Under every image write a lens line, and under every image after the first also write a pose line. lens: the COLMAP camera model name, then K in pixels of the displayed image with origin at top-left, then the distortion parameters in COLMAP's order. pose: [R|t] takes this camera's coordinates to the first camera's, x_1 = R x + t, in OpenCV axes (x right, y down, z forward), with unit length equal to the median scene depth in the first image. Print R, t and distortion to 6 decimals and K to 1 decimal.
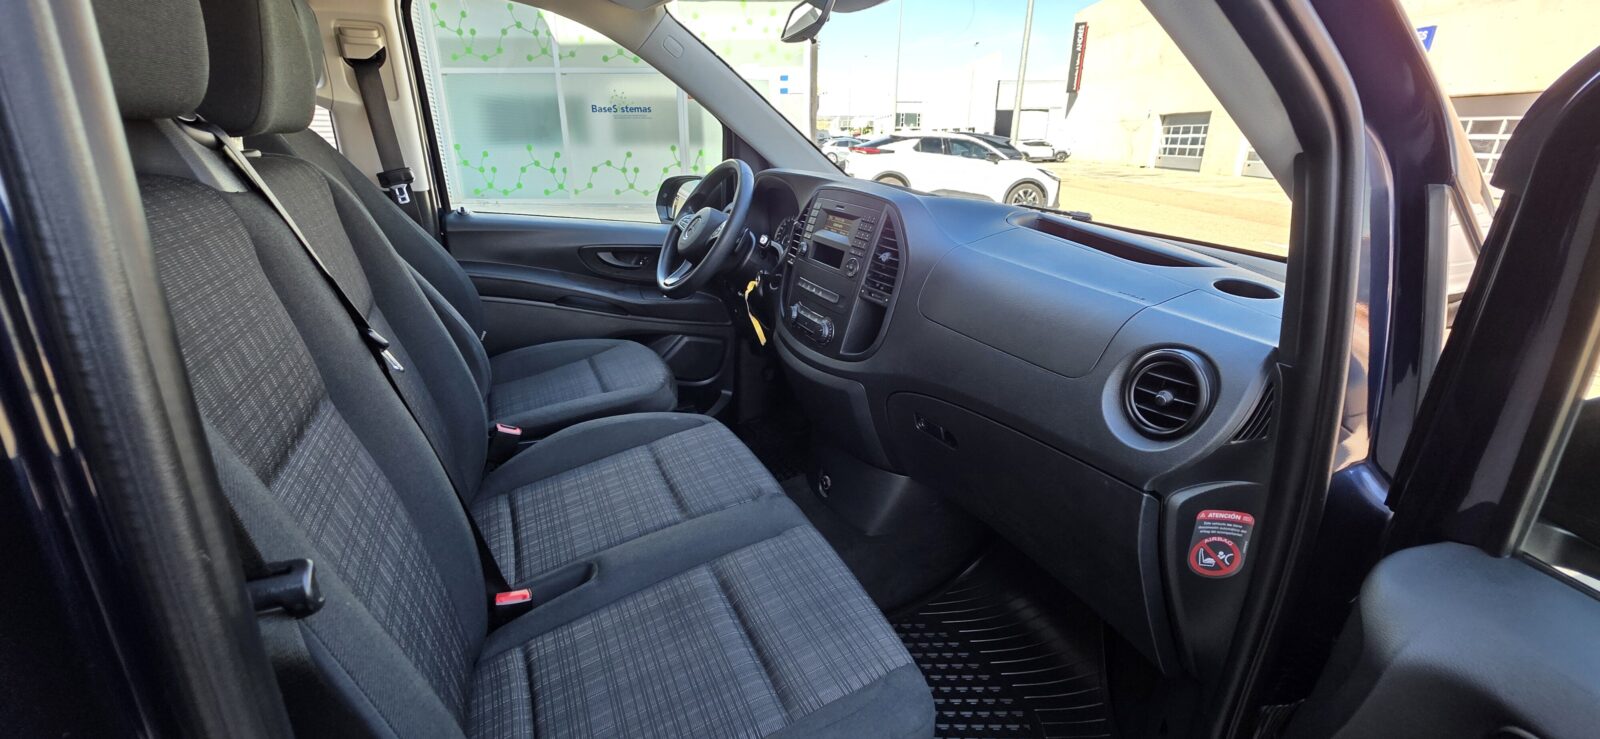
lens RADIAL K [[640.2, 0, 793.4], [0, 640.2, 370.6], [0, 0, 1]] dist [0.001536, -0.000160]
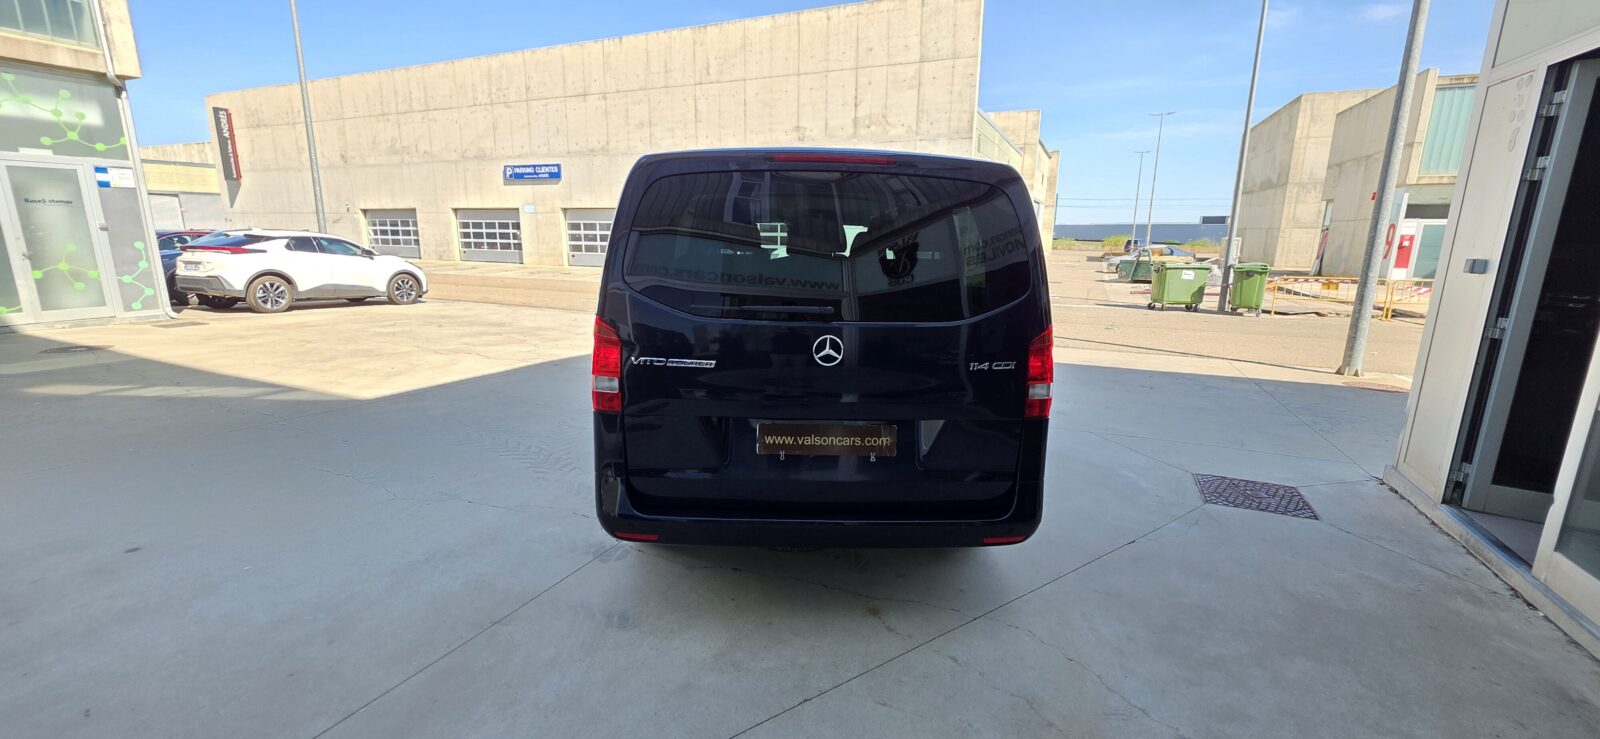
lens RADIAL K [[640.2, 0, 793.4], [0, 640.2, 370.6], [0, 0, 1]] dist [0.001536, -0.000160]
pose [[0.400178, -0.196284, 0.895170, -0.421530], [0.306913, 0.949093, 0.070905, 0.010263], [-0.863517, 0.246365, 0.440048, -0.083790]]
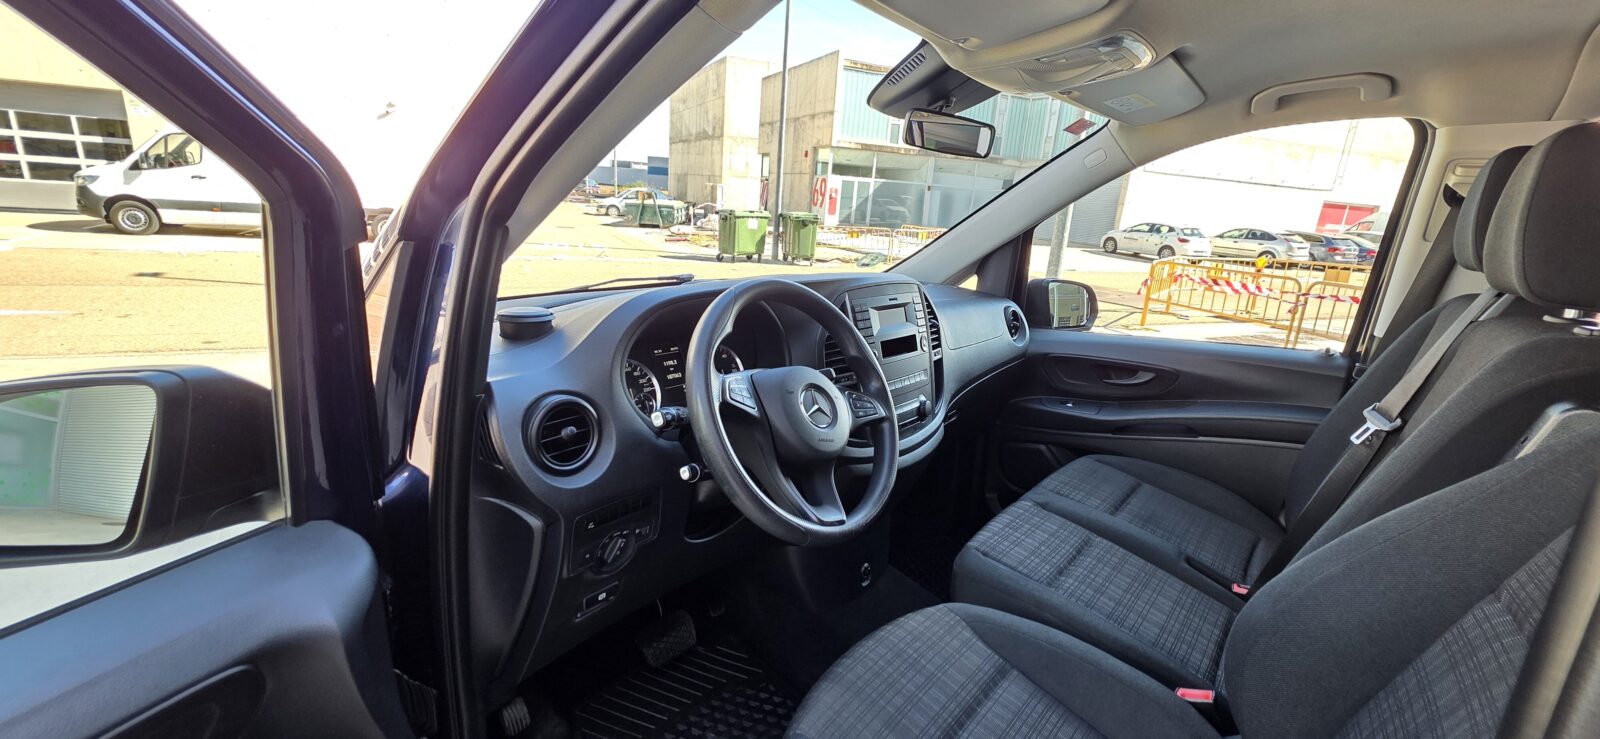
lens RADIAL K [[638.5, 0, 795.9], [0, 638.5, 368.4], [0, 0, 1]] dist [0.001826, -0.000256]
pose [[-0.410795, -0.276322, 0.868846, -0.079665], [0.245692, 0.884162, 0.397358, -0.060000], [-0.877999, 0.376701, -0.295319, 0.147776]]
